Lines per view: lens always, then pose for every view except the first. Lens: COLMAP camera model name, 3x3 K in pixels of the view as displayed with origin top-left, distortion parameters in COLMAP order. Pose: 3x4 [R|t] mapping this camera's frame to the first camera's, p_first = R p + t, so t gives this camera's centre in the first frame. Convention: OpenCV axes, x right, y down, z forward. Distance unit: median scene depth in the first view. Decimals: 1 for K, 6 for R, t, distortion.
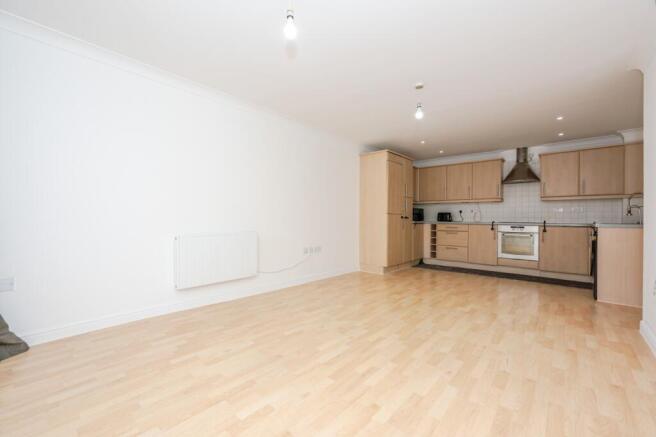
lens RADIAL K [[279.3, 0, 328.7], [0, 279.3, 220.0], [0, 0, 1]] dist [-0.000627, 0.000223]
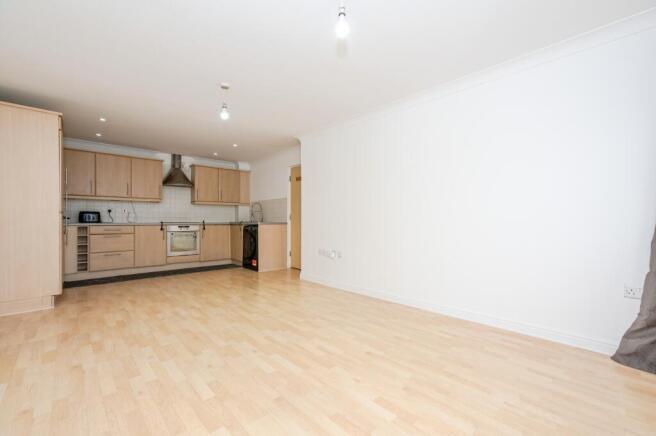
lens RADIAL K [[279.3, 0, 328.7], [0, 279.3, 219.5], [0, 0, 1]] dist [-0.000627, 0.000223]
pose [[0.106834, -0.006083, 0.994258, -0.367340], [0.006478, 0.999964, 0.005422, -0.004730], [-0.994256, 0.005862, 0.106870, 0.307533]]
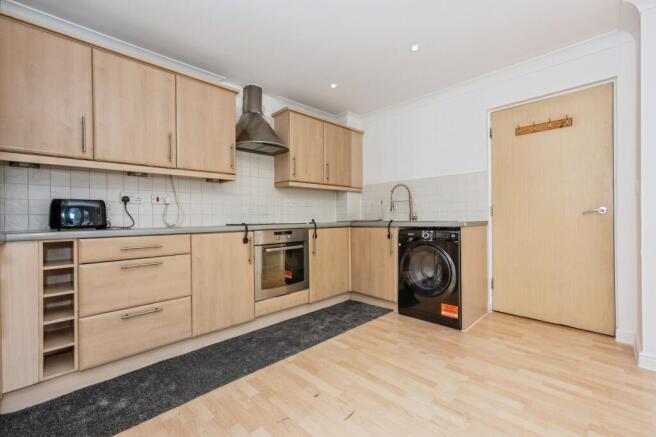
lens RADIAL K [[283.1, 0, 330.1], [0, 283.1, 215.7], [0, 0, 1]] dist [0.000487, 0.000094]
pose [[0.077639, -0.005287, 0.996967, 0.158071], [0.019549, 0.999802, 0.003780, -0.006392], [-0.996790, 0.019196, 0.077727, 0.871869]]
